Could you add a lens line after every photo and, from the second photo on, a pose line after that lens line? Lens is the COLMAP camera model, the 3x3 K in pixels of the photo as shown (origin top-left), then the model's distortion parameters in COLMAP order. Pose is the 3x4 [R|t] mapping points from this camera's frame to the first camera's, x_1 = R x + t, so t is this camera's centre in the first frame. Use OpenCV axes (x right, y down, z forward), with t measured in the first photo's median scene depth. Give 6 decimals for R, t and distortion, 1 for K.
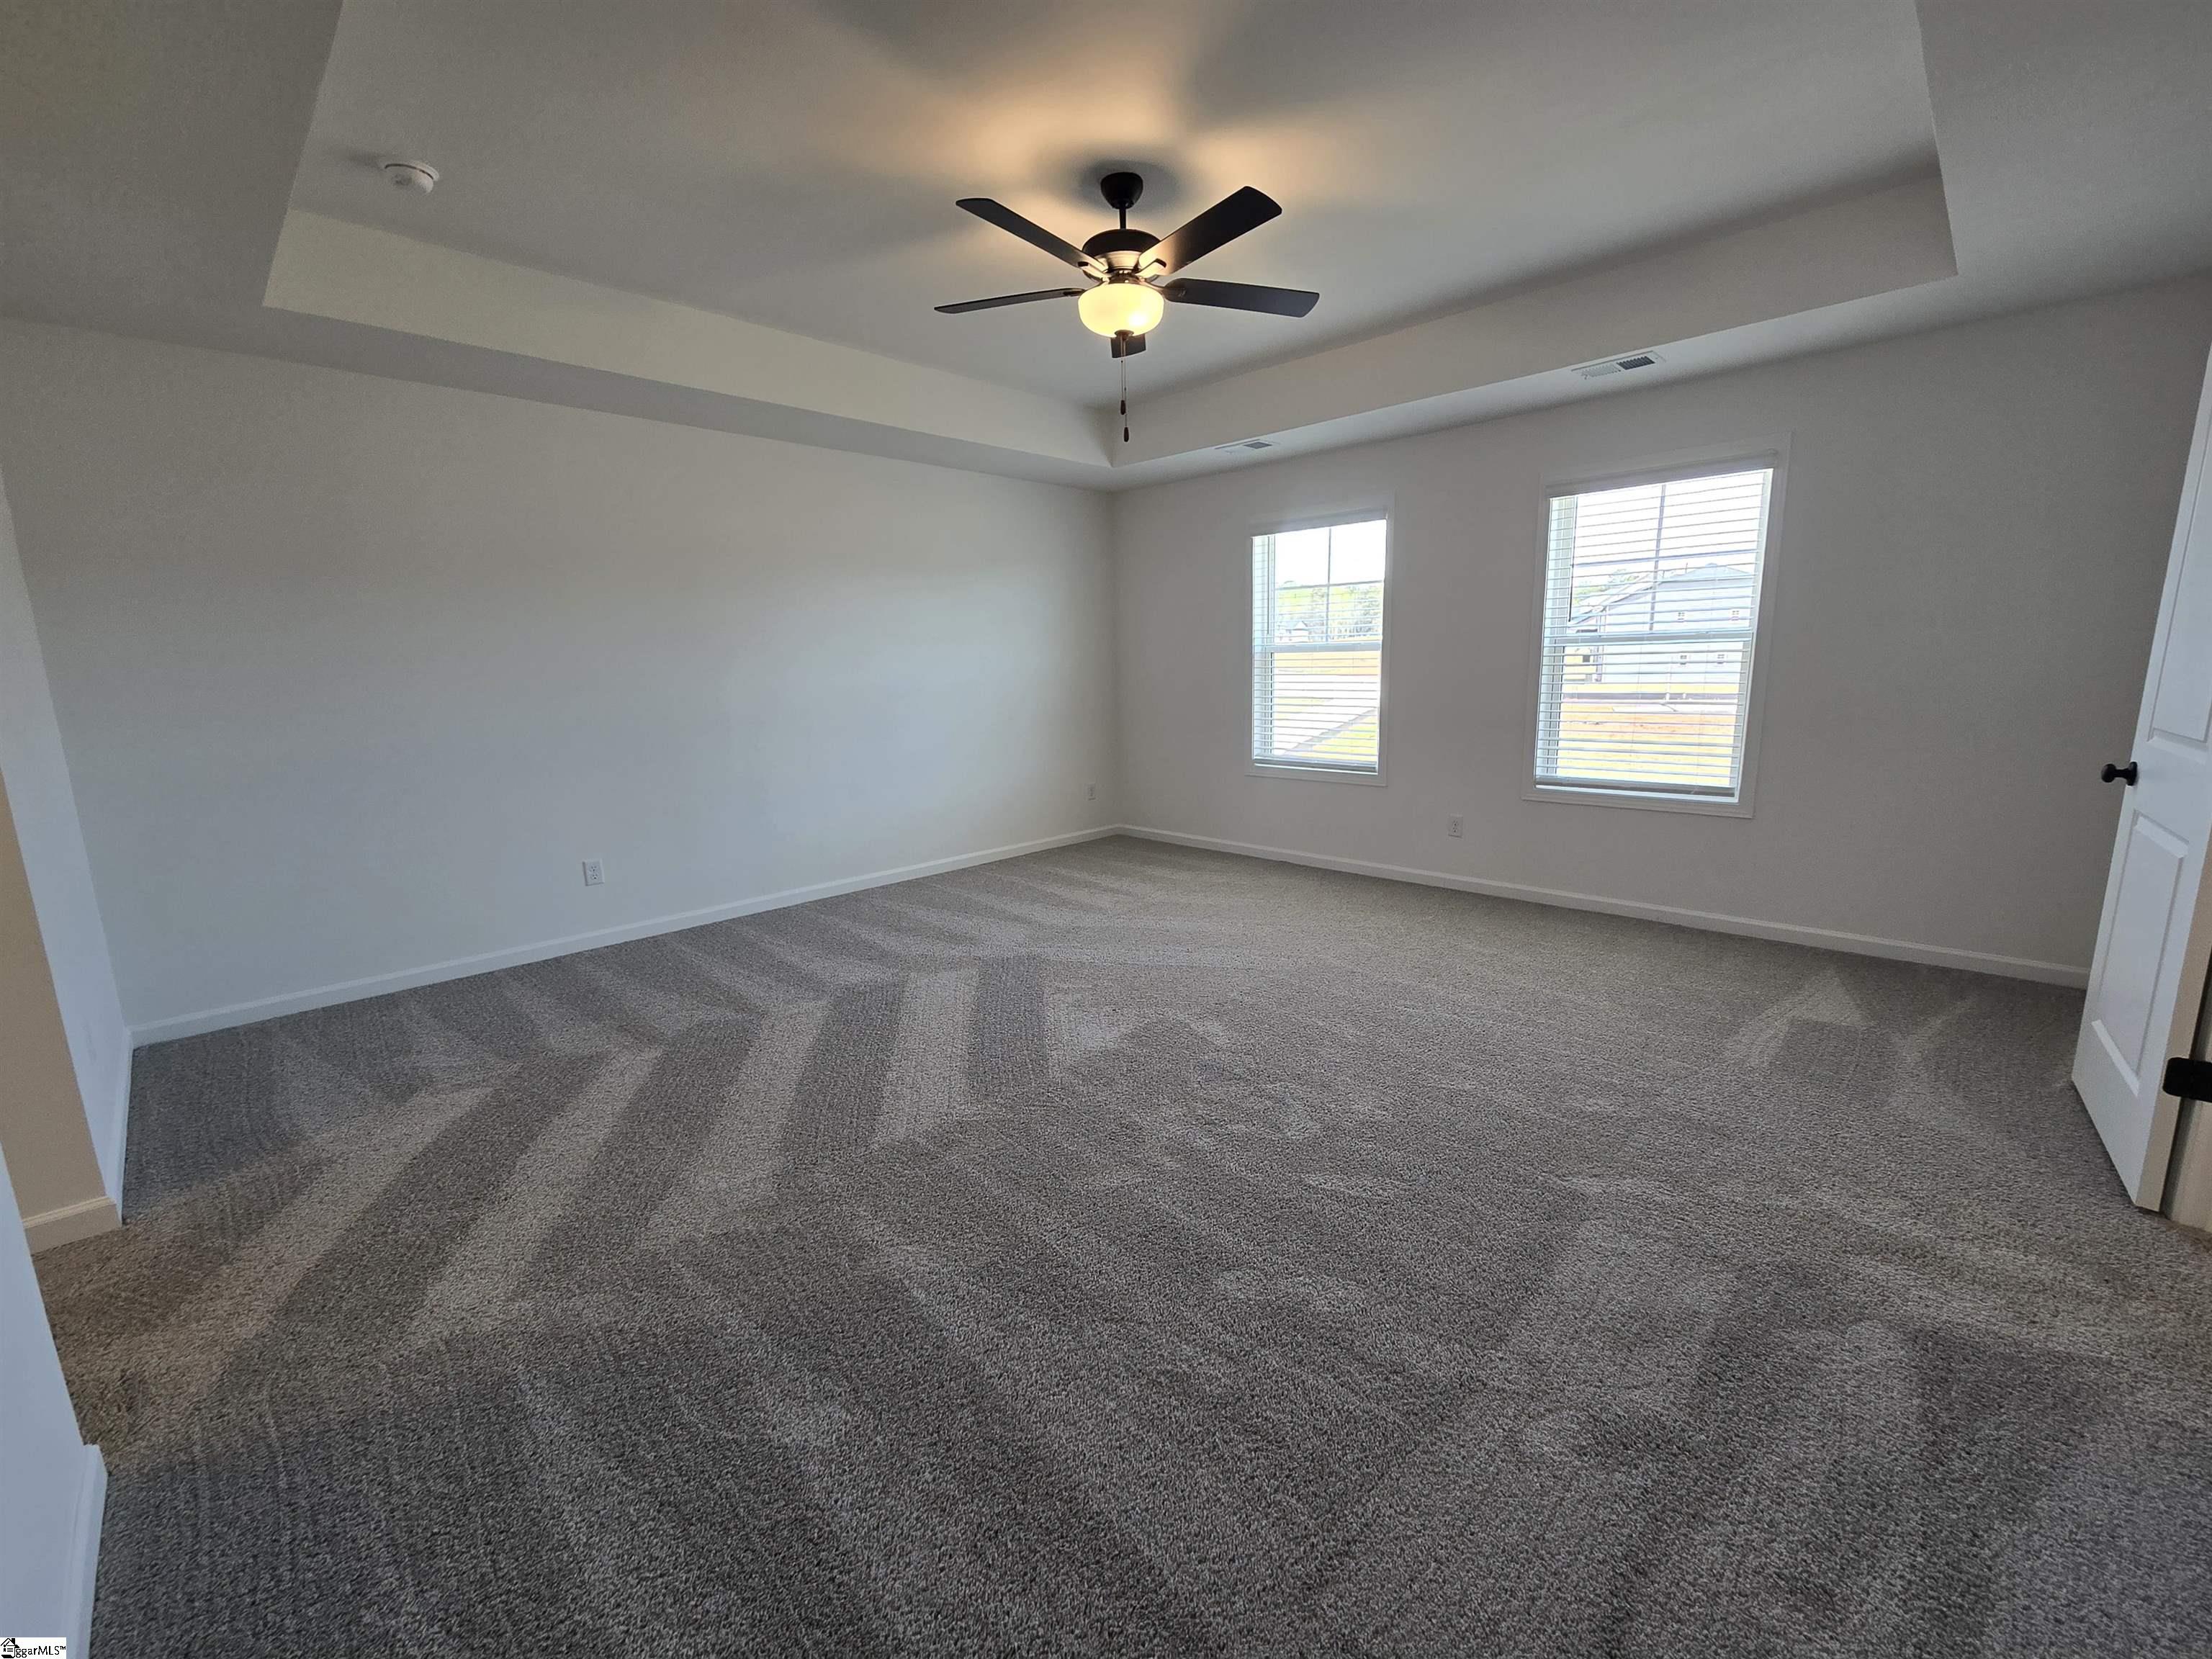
lens RADIAL K [[907.6, 0, 1110.7], [0, 907.6, 810.9], [0, 0, 1]] dist [-0.001136, 0.000950]
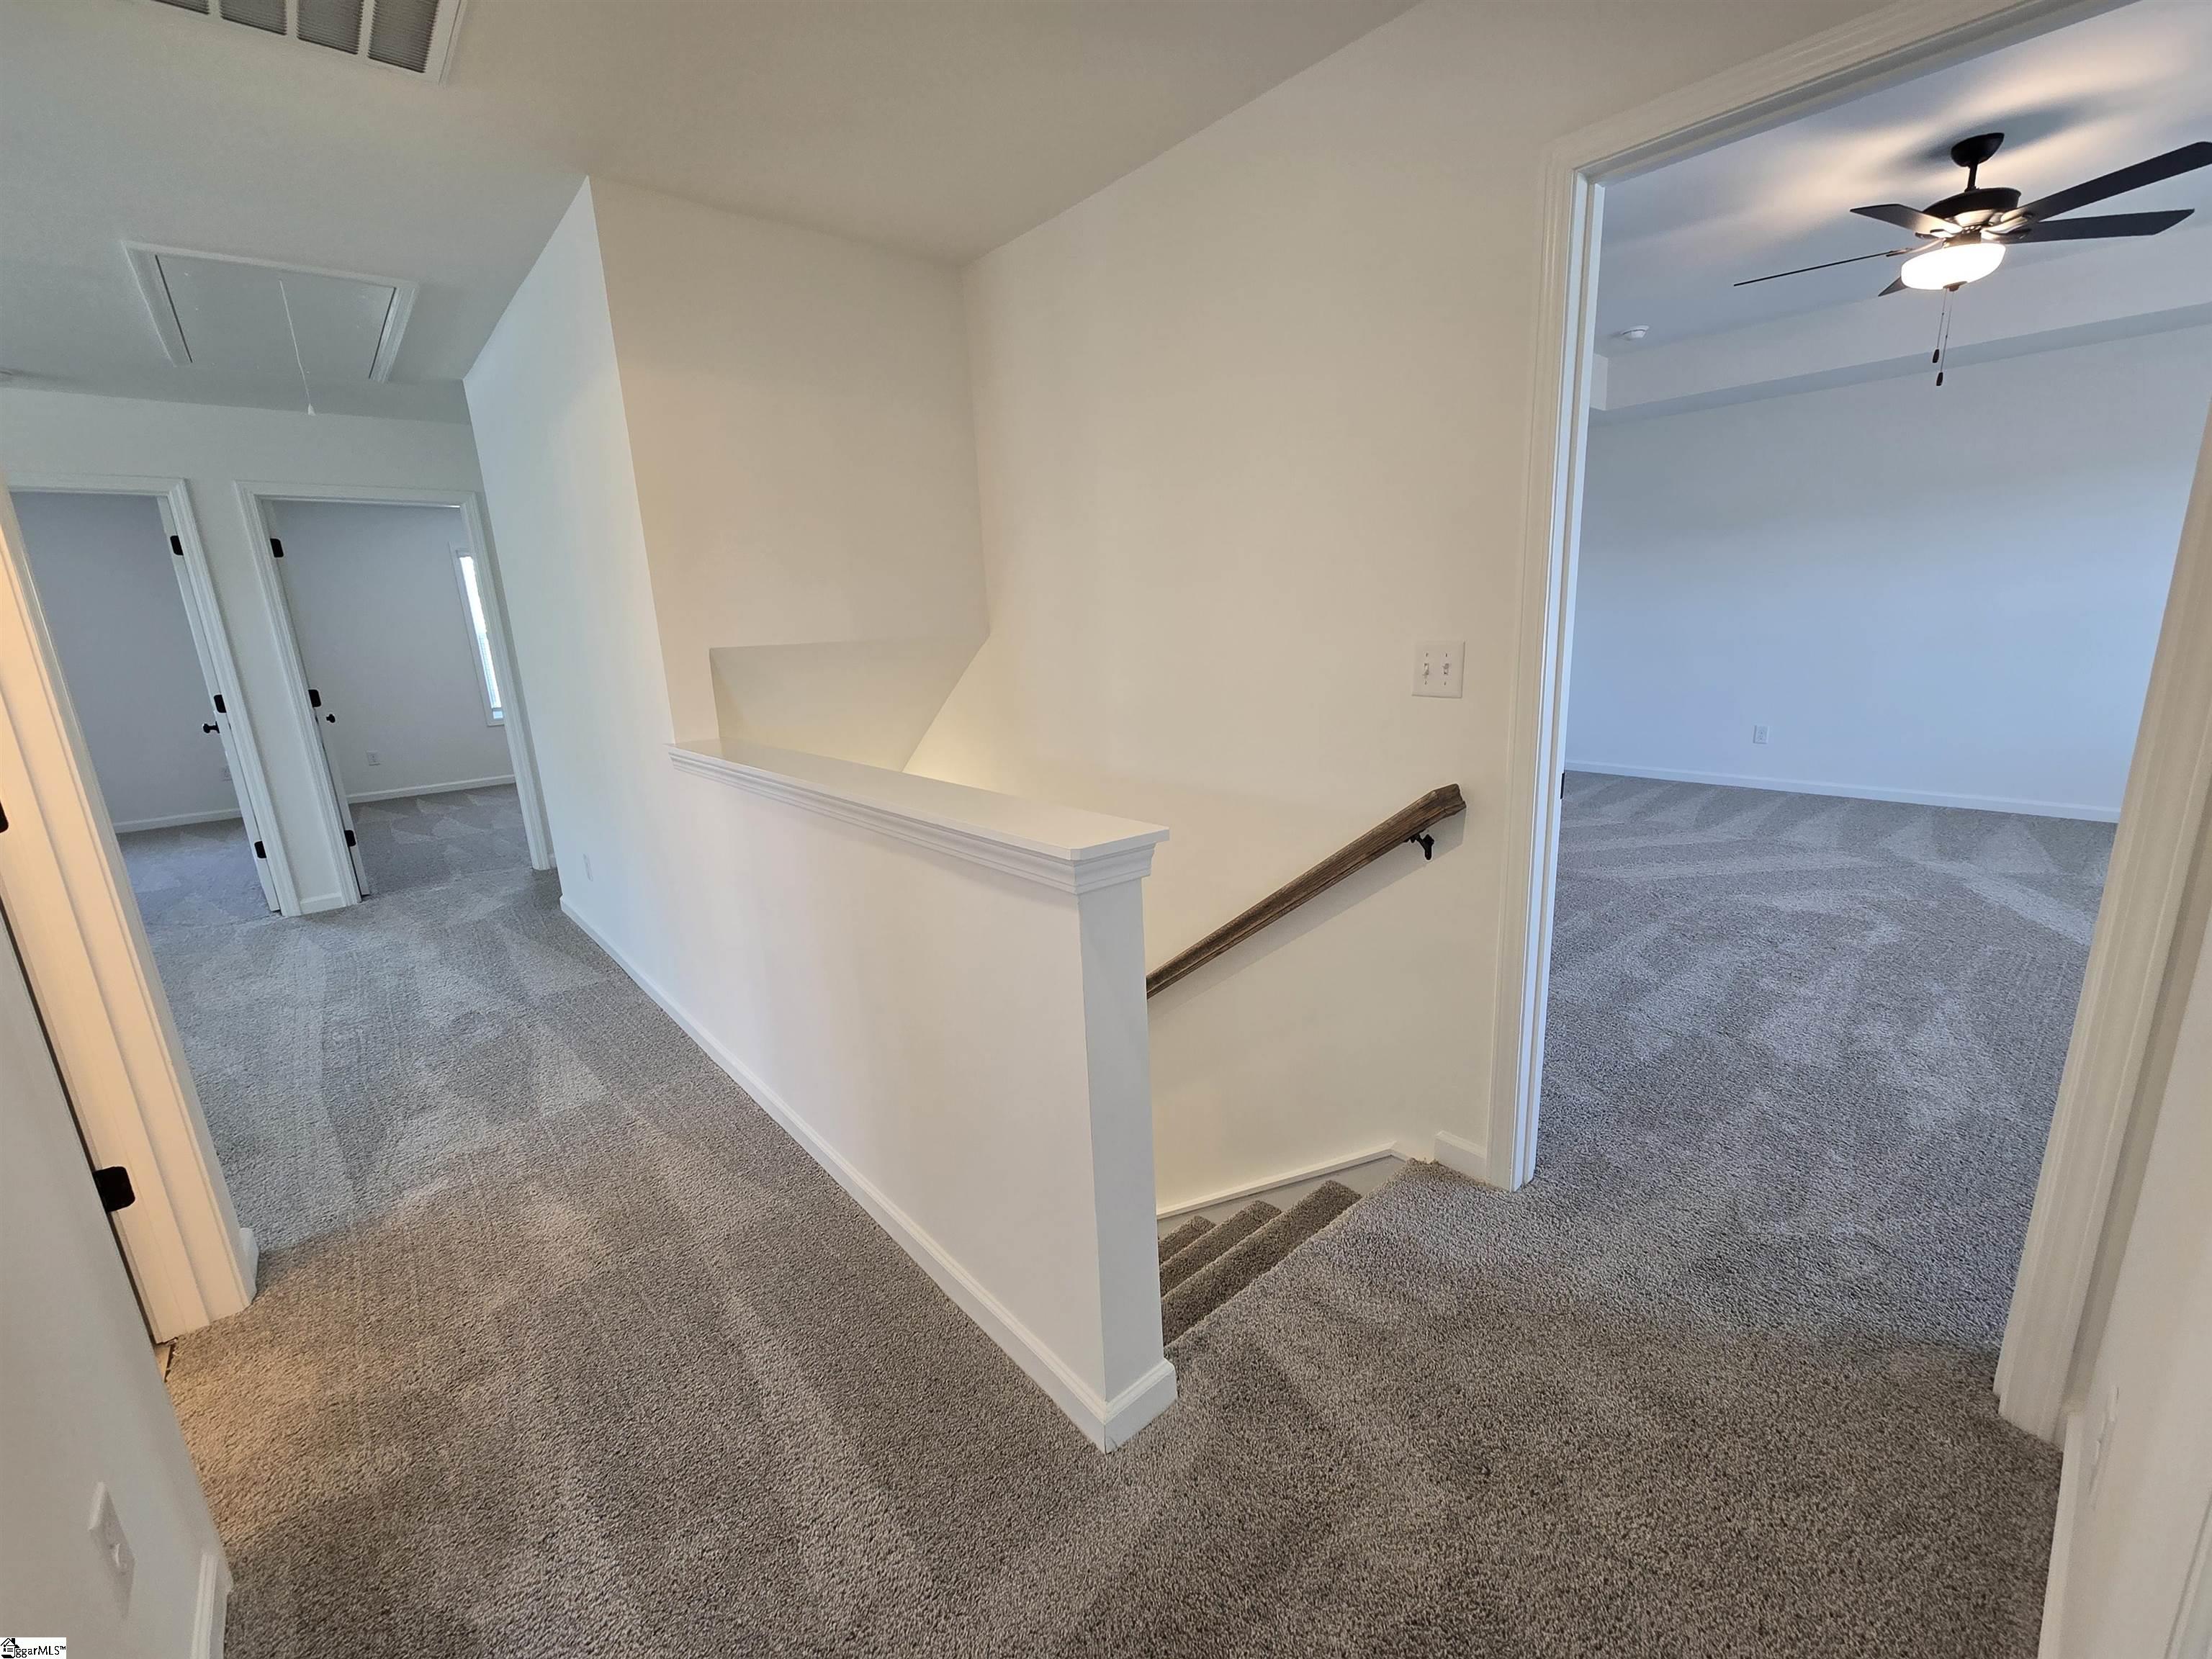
lens RADIAL K [[907.6, 0, 1112.6], [0, 907.6, 831.7], [0, 0, 1]] dist [-0.001136, 0.000950]
pose [[-0.080228, 0.252422, -0.964286, 1.311269], [-0.141966, 0.954648, 0.261710, -0.036844], [0.986615, 0.157893, -0.040754, 0.141784]]
